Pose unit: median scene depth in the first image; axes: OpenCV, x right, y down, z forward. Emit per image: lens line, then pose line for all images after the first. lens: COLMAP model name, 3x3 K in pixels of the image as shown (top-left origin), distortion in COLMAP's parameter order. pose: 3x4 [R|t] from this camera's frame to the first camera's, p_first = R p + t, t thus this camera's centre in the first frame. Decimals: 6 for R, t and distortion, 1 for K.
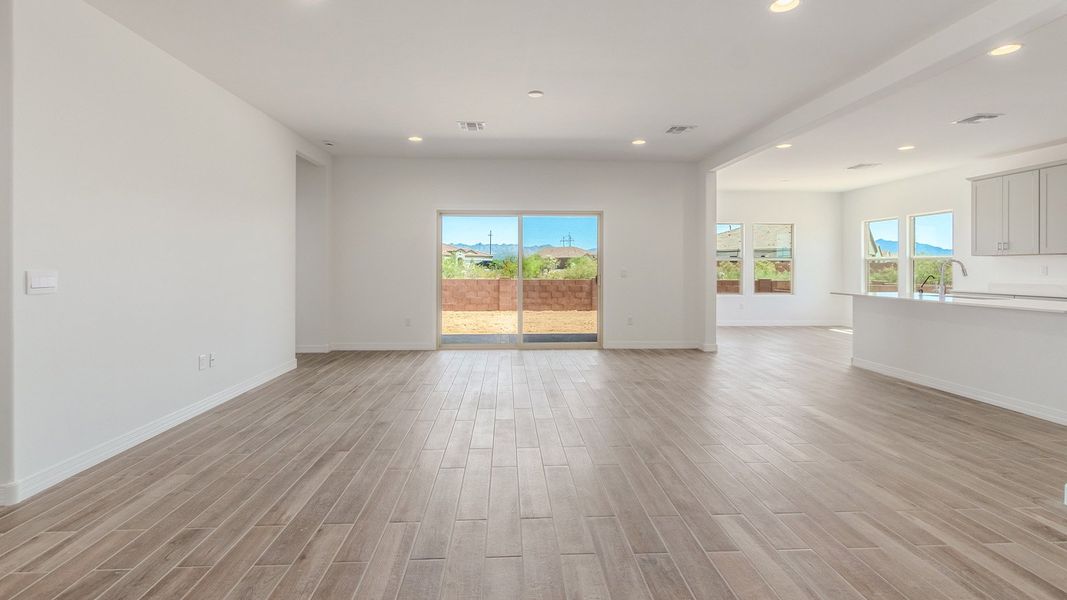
lens RADIAL K [[497.9, 0, 530.0], [0, 497.9, 264.0], [0, 0, 1]] dist [0.004799, -0.004276]
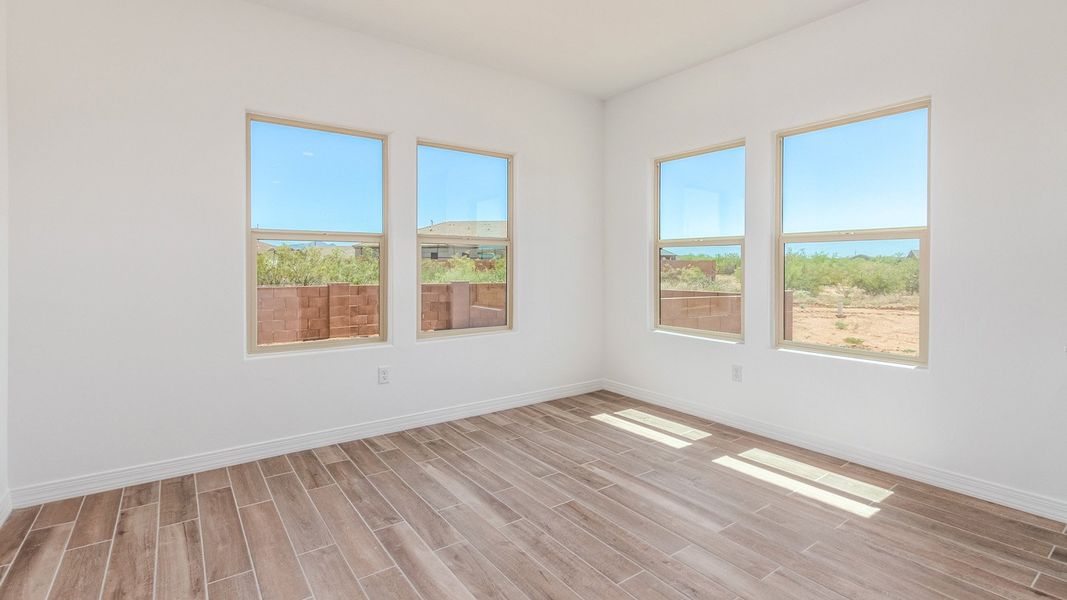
lens RADIAL K [[497.9, 0, 535.8], [0, 497.9, 269.9], [0, 0, 1]] dist [0.004799, -0.004276]
pose [[0.837083, -0.007446, 0.547026, 0.467685], [-0.001321, 0.999877, 0.015632, 0.008611], [-0.547075, -0.013807, 0.836970, 0.943467]]
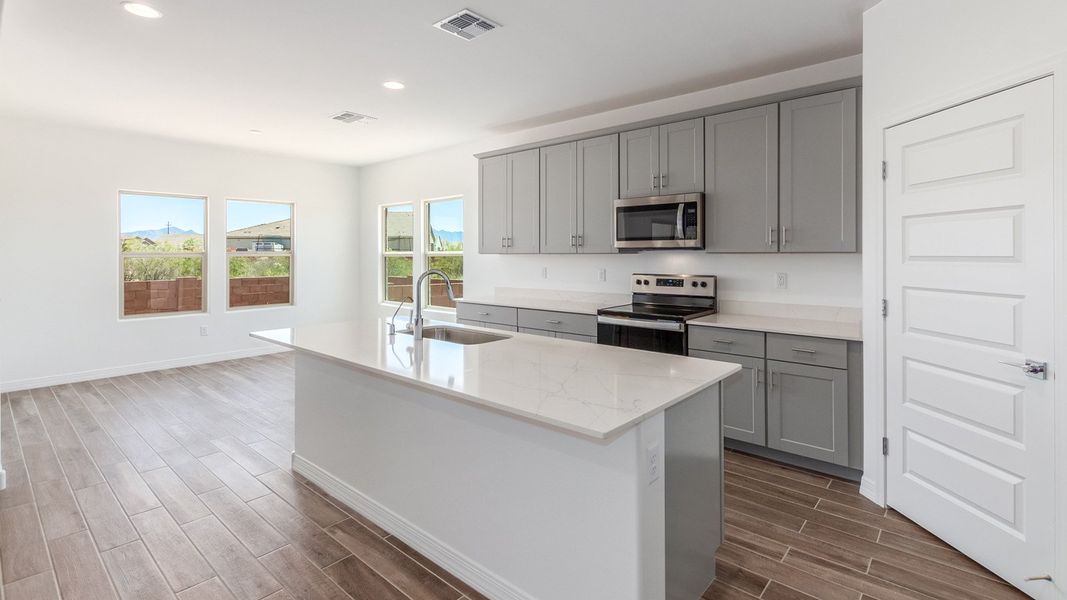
lens RADIAL K [[497.9, 0, 529.7], [0, 497.9, 247.5], [0, 0, 1]] dist [0.004799, -0.004276]
pose [[0.704622, 0.003462, 0.709575, 0.388137], [0.001874, 0.999976, -0.006740, -0.020778], [-0.709581, 0.006079, 0.704598, 0.392348]]
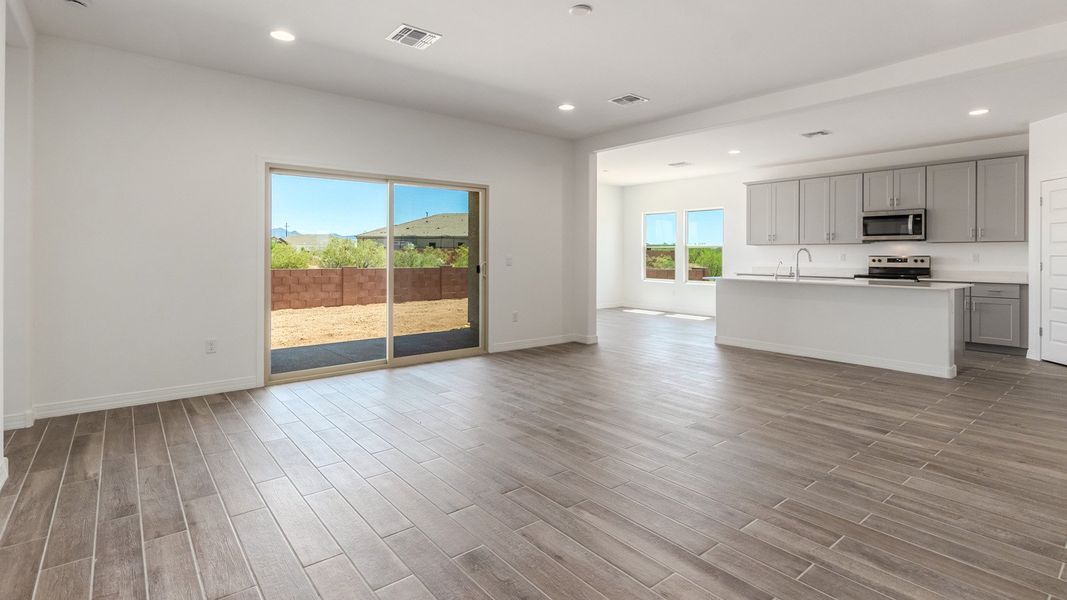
lens RADIAL K [[497.9, 0, 536.3], [0, 497.9, 253.3], [0, 0, 1]] dist [0.004799, -0.004276]
pose [[0.810352, 0.000895, 0.585942, -0.277299], [-0.003564, 0.999988, 0.003402, 0.002058], [-0.585932, -0.004845, 0.810346, 0.295926]]
